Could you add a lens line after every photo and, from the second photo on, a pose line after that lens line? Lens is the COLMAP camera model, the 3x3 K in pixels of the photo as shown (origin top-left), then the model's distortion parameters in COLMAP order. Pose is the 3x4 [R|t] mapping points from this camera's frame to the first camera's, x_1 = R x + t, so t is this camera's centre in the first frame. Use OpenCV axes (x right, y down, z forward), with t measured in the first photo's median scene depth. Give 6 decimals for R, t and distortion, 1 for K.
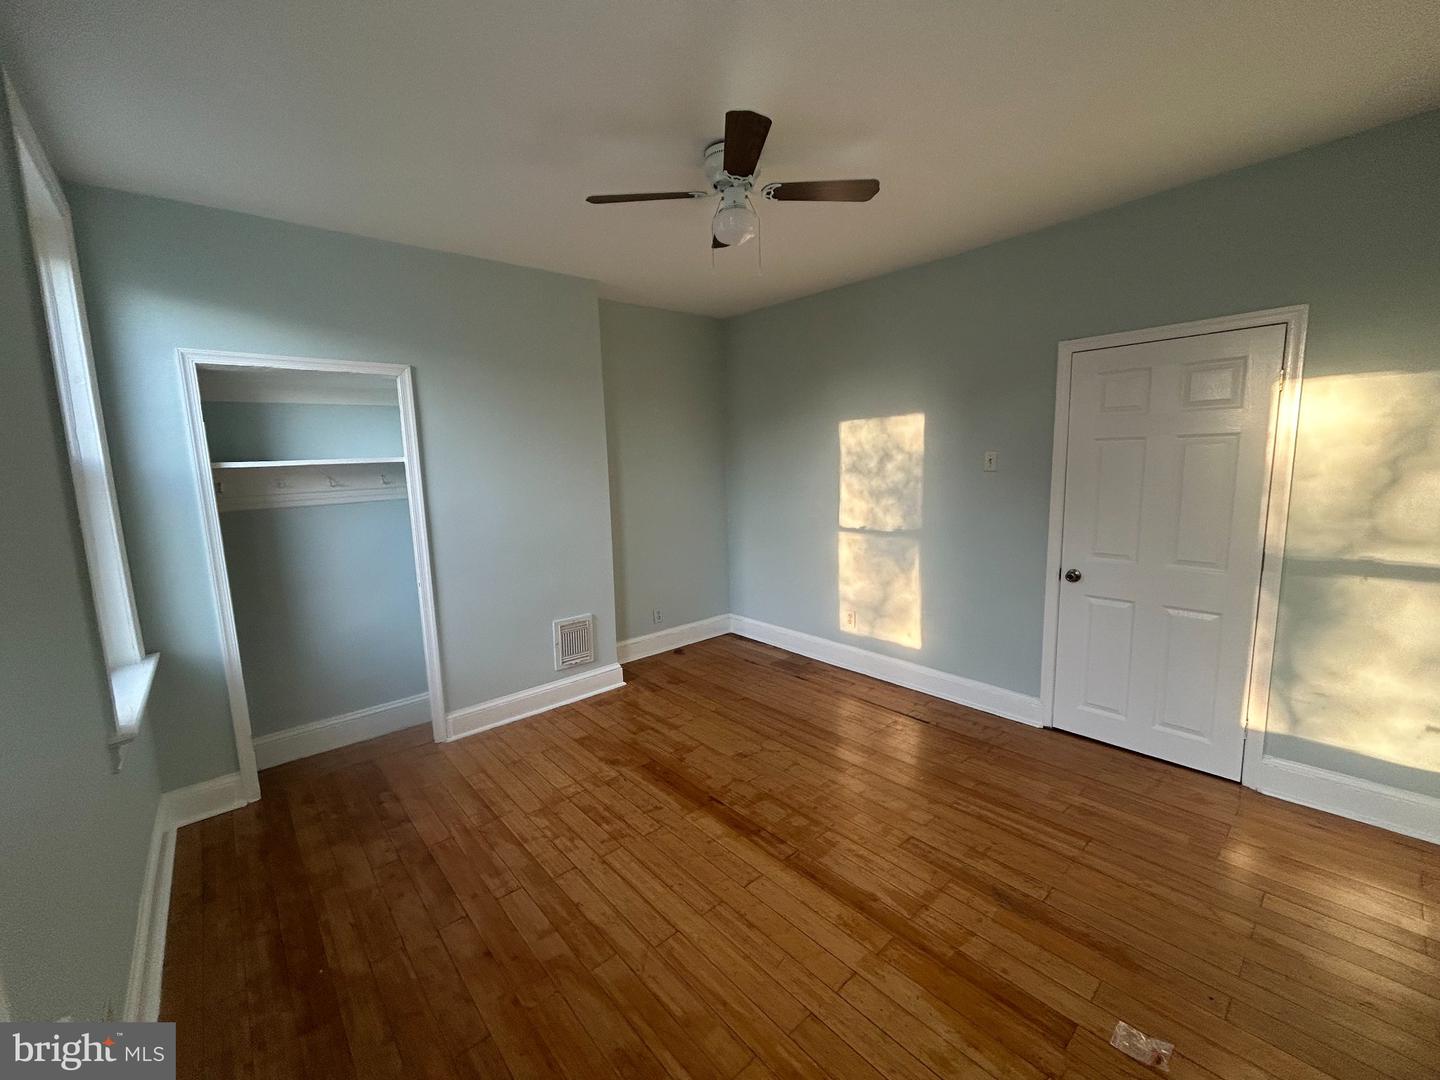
lens RADIAL K [[582.1, 0, 720.0], [0, 582.1, 540.0], [0, 0, 1]] dist [0.008934, 0.000155]
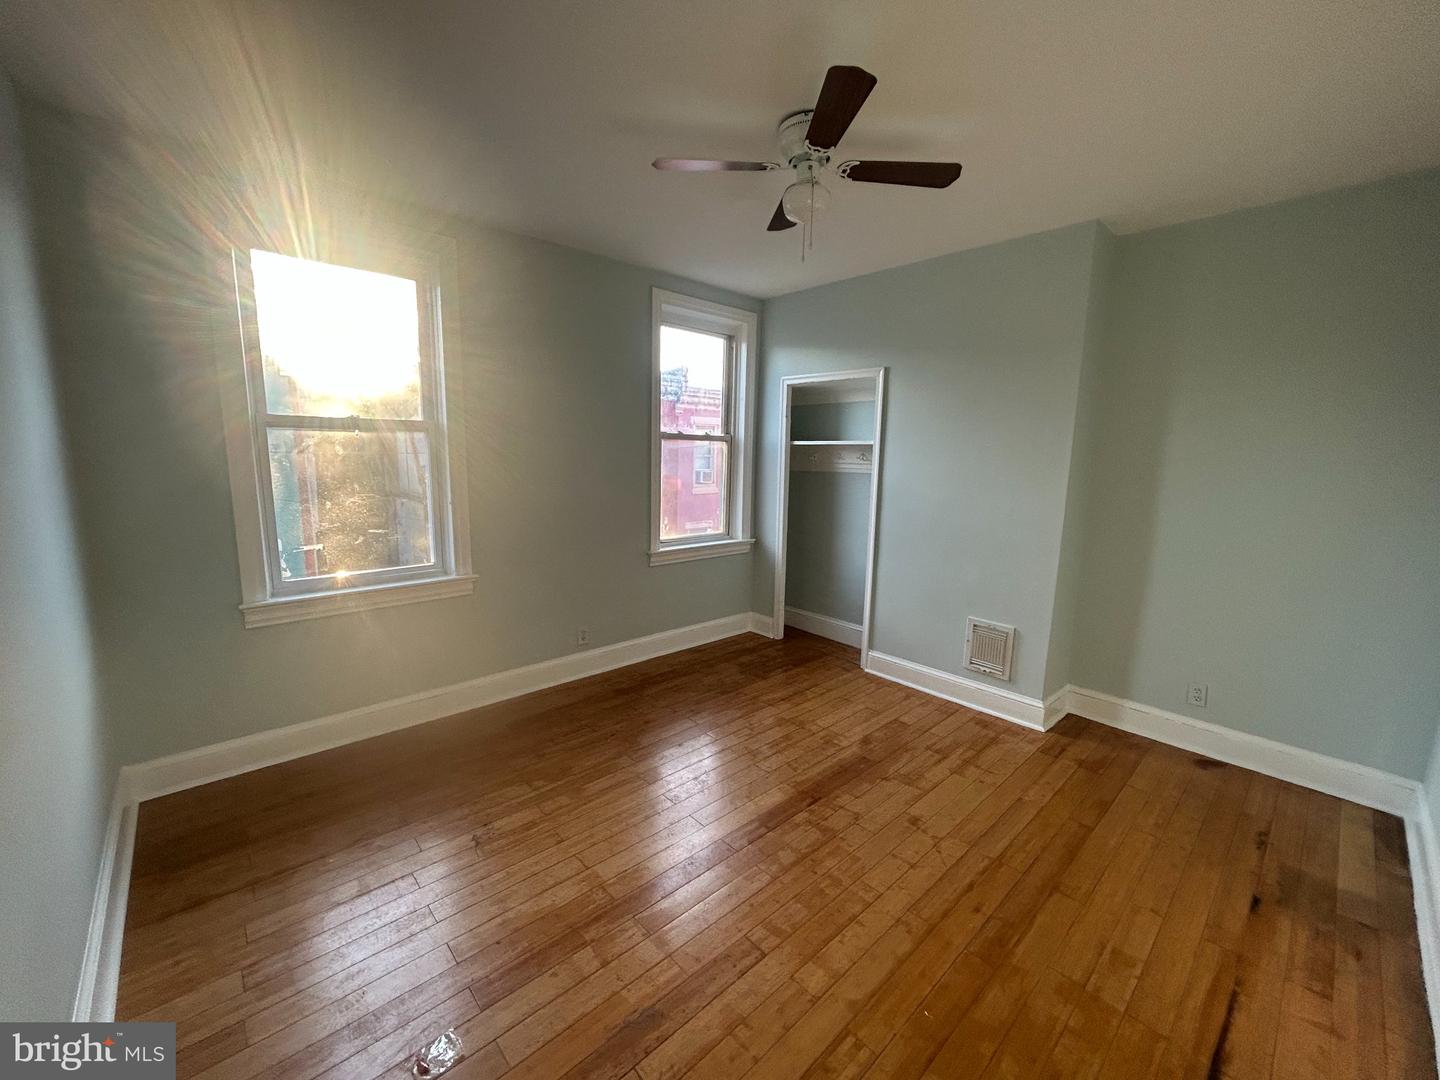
lens RADIAL K [[585.8, 0, 720.0], [0, 585.8, 540.0], [0, 0, 1]] dist [-0.001326, -0.000065]
pose [[0.018674, 0.186997, -0.982183, 0.735995], [-0.160581, 0.970162, 0.181656, -0.106612], [0.986846, 0.154327, 0.048145, 0.623569]]
